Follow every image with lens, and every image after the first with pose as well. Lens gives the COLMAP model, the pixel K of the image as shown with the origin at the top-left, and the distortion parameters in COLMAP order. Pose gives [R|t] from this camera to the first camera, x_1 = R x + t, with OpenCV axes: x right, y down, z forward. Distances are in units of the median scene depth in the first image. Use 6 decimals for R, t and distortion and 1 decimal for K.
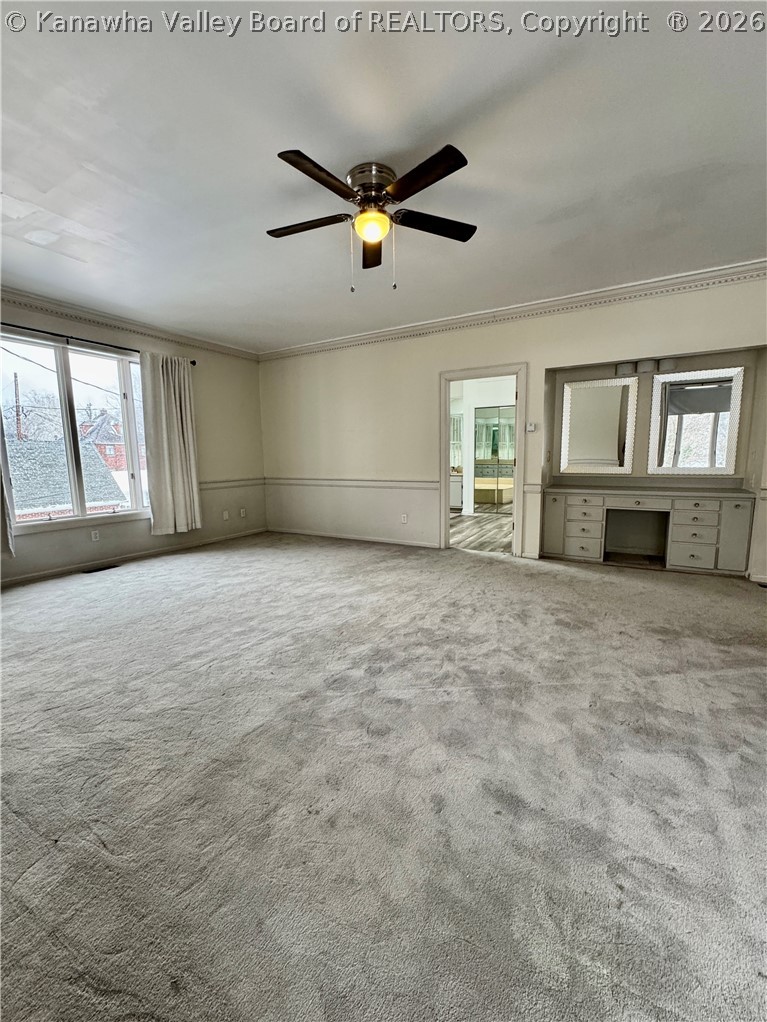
lens RADIAL K [[427.3, 0, 386.1], [0, 427.3, 513.6], [0, 0, 1]] dist [-0.001867, -0.000312]
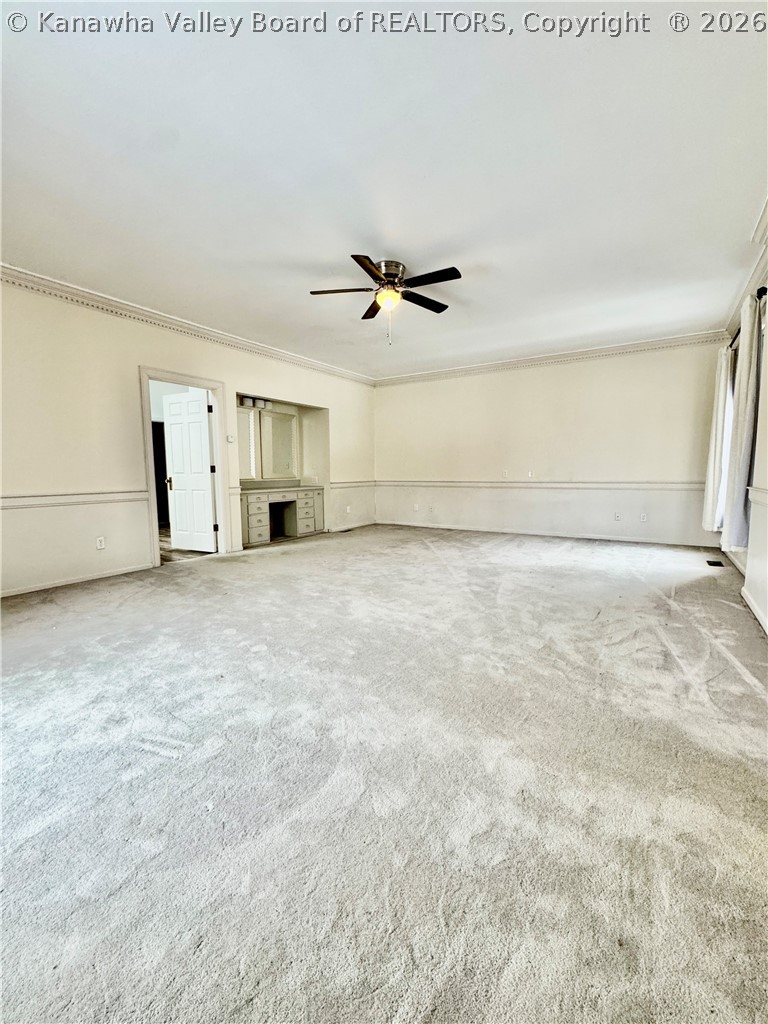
lens RADIAL K [[428.2, 0, 386.7], [0, 428.2, 514.7], [0, 0, 1]] dist [-0.001867, -0.000312]
pose [[0.037619, -0.087171, 0.995483, -0.852099], [0.150970, 0.985250, 0.080569, -0.028130], [-0.987822, 0.147257, 0.050224, 0.567588]]
